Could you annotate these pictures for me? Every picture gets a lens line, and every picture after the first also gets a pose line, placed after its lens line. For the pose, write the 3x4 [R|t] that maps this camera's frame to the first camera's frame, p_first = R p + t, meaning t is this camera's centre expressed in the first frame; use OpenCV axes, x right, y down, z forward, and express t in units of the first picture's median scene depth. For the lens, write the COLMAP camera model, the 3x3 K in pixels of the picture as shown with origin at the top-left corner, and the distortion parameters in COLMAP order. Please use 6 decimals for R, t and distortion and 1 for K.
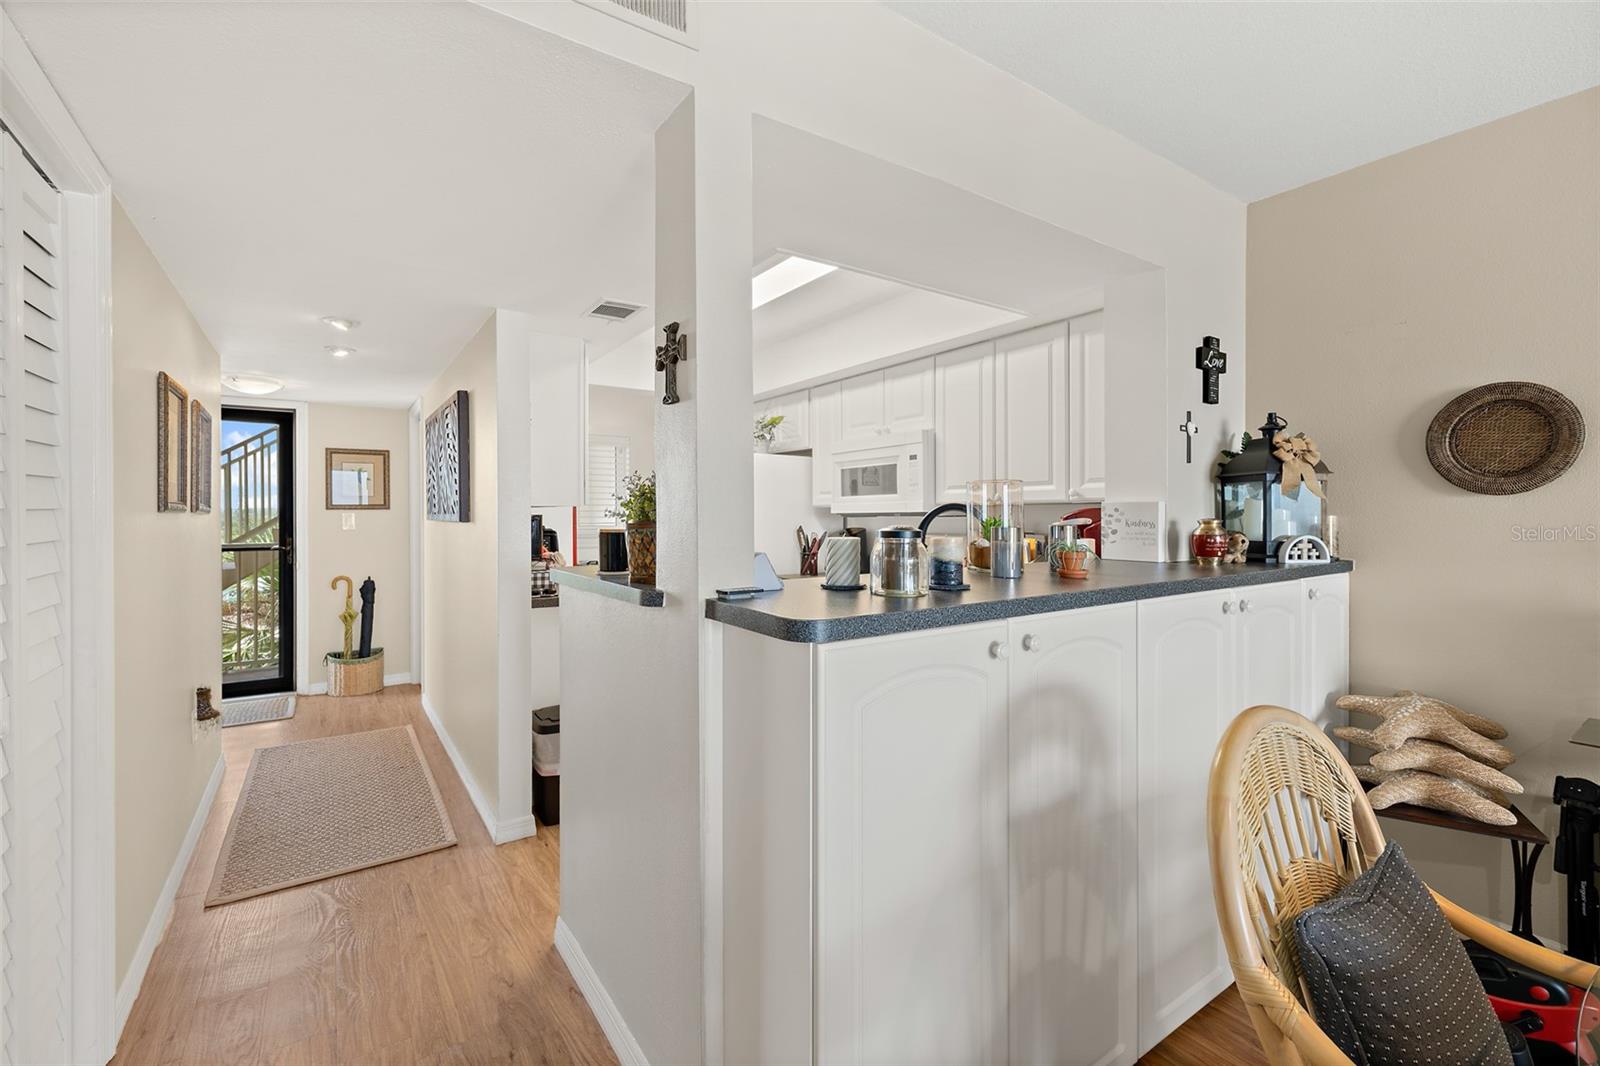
lens RADIAL K [[693.5, 0, 797.0], [0, 693.5, 511.4], [0, 0, 1]] dist [0.002553, 0.000369]
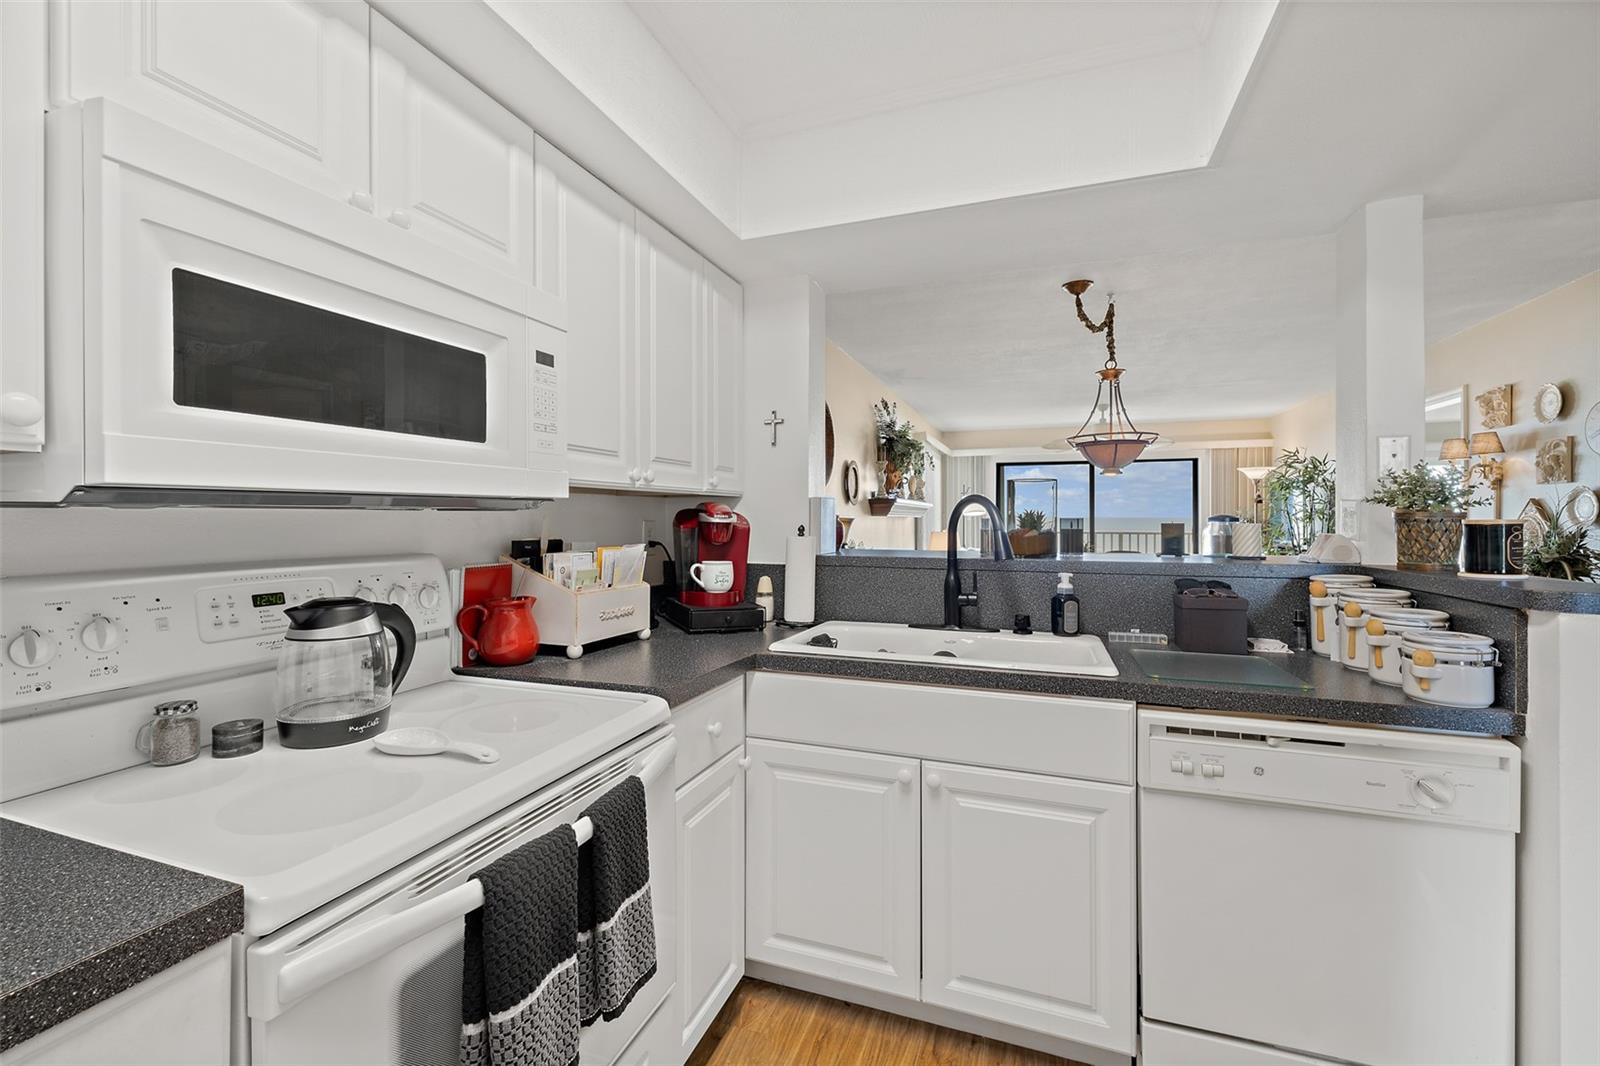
lens RADIAL K [[681.8, 0, 793.9], [0, 681.8, 522.9], [0, 0, 1]] dist [0.004028, 0.000902]
pose [[-0.583272, -0.003053, 0.812271, -0.212850], [-0.000322, 0.999994, 0.003527, 0.012586], [-0.812277, 0.001795, -0.583270, 1.026894]]
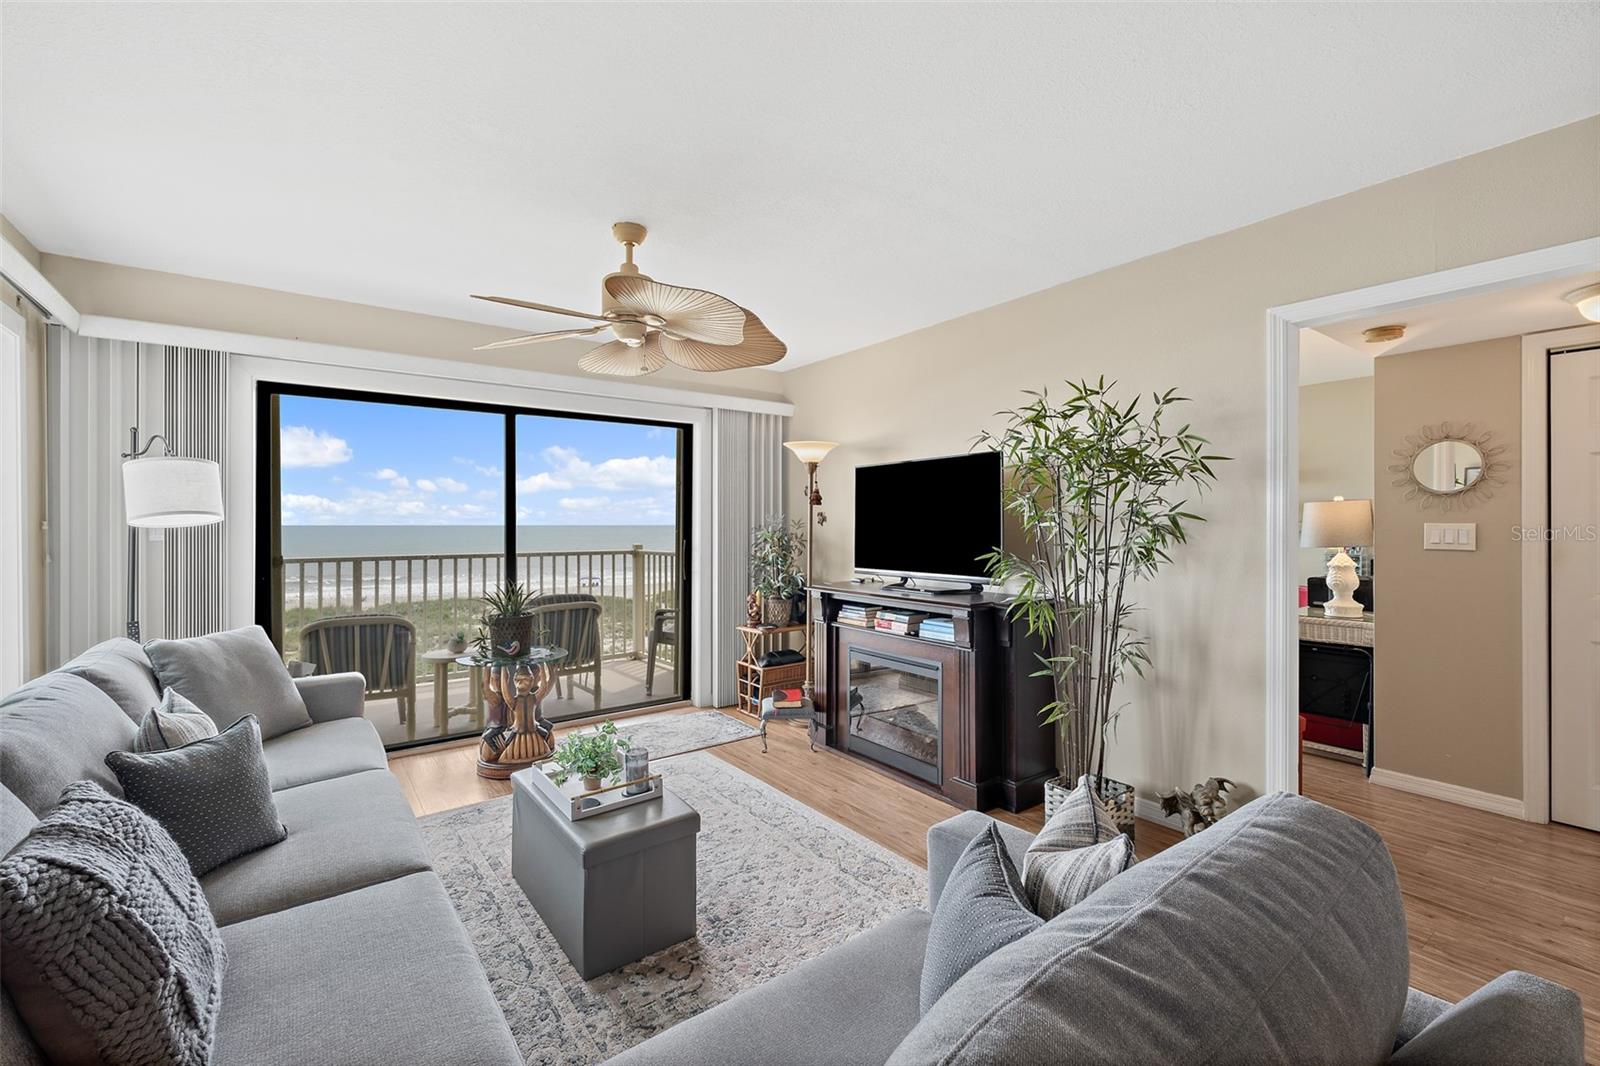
lens RADIAL K [[681.8, 0, 793.9], [0, 681.8, 522.9], [0, 0, 1]] dist [0.004028, 0.000902]
pose [[-0.999038, 0.007585, -0.043200, 0.716336], [0.008067, 0.999907, -0.010983, 0.005451], [0.043113, -0.011321, -0.999006, -0.100828]]
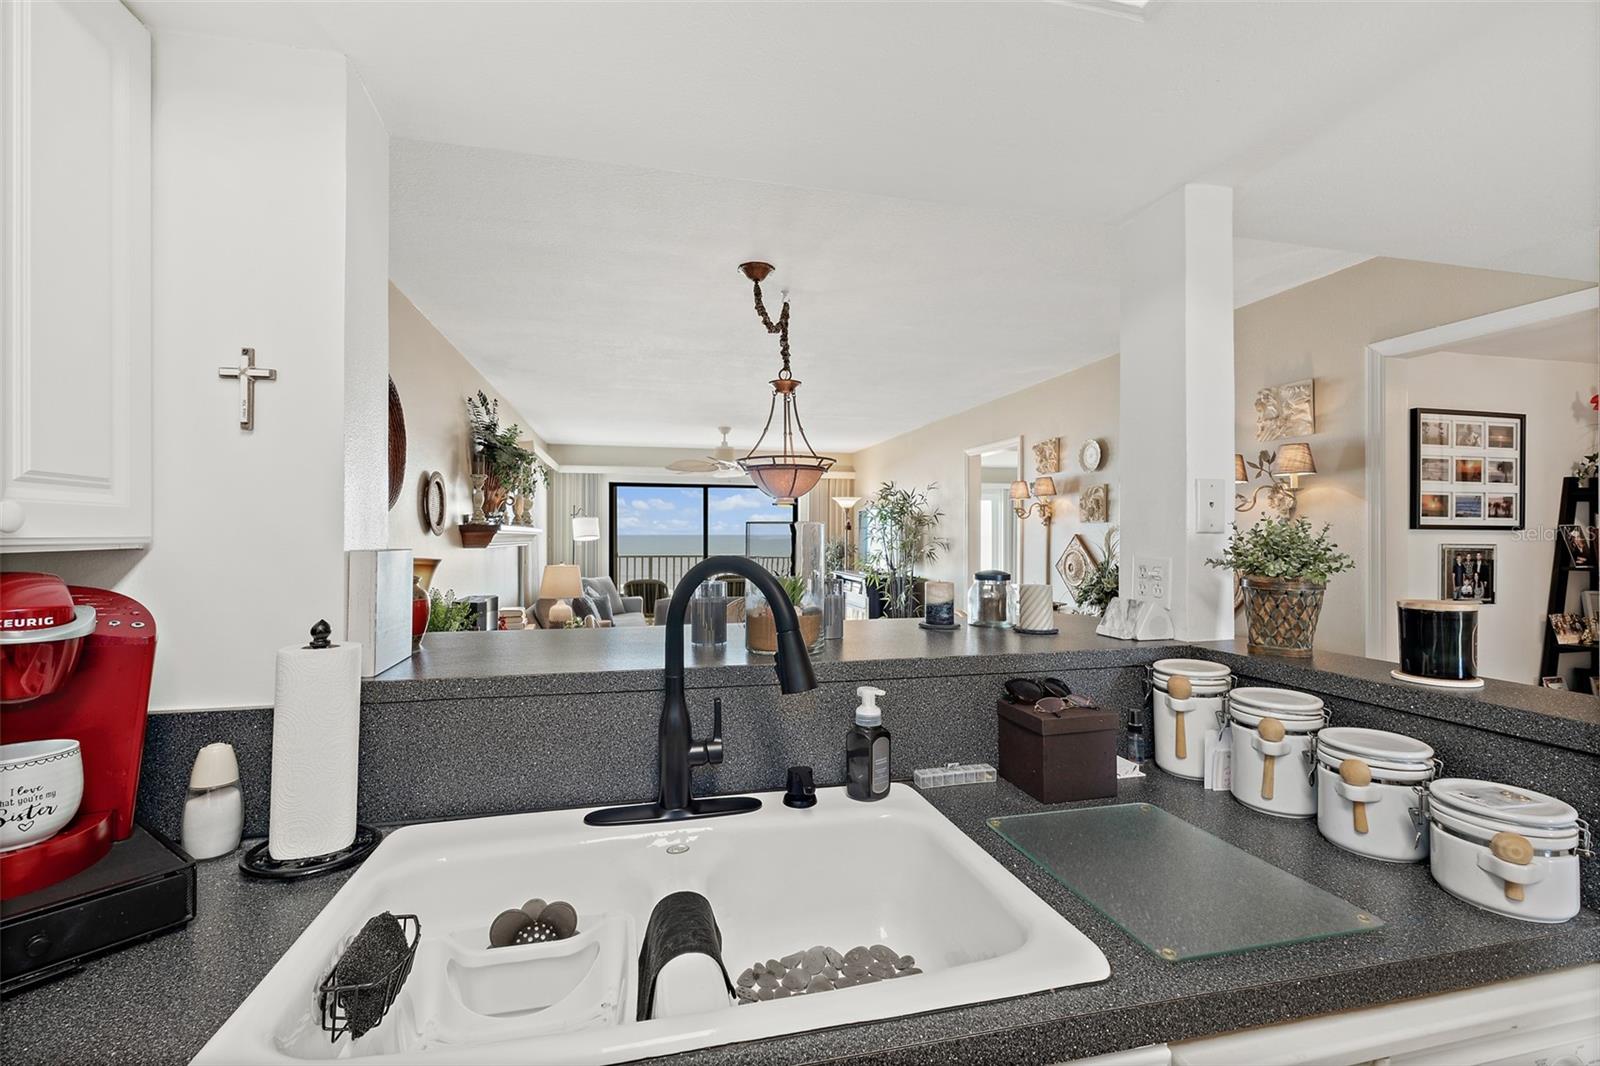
lens RADIAL K [[672.8, 0, 793.3], [0, 672.8, 532.9], [0, 0, 1]] dist [0.002364, 0.000288]
pose [[-0.934583, 0.002434, 0.355737, 0.015897], [0.000080, 0.999978, -0.006630, -0.014474], [-0.355745, -0.006168, -0.934563, 0.844310]]
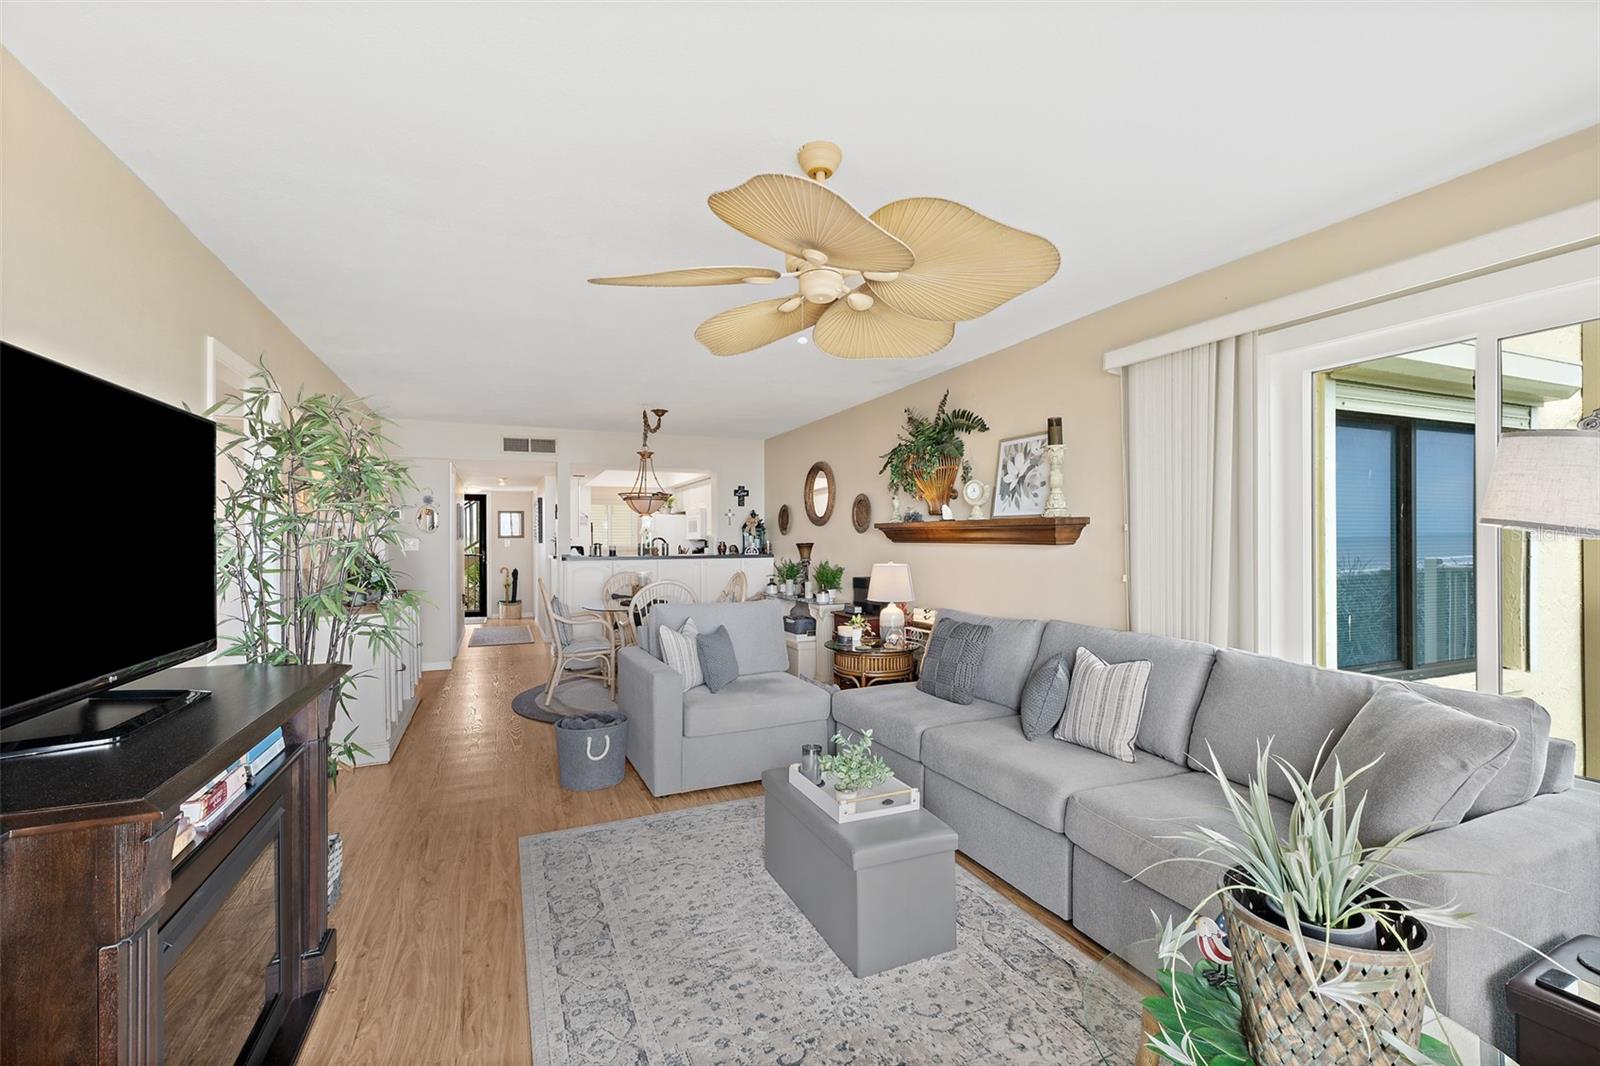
lens RADIAL K [[672.8, 0, 793.3], [0, 672.8, 532.9], [0, 0, 1]] dist [0.002364, 0.000288]
pose [[0.982740, -0.004020, -0.184947, 0.921522], [0.003374, 0.999987, -0.003808, -0.009863], [0.184960, 0.003118, 0.982741, -1.339530]]
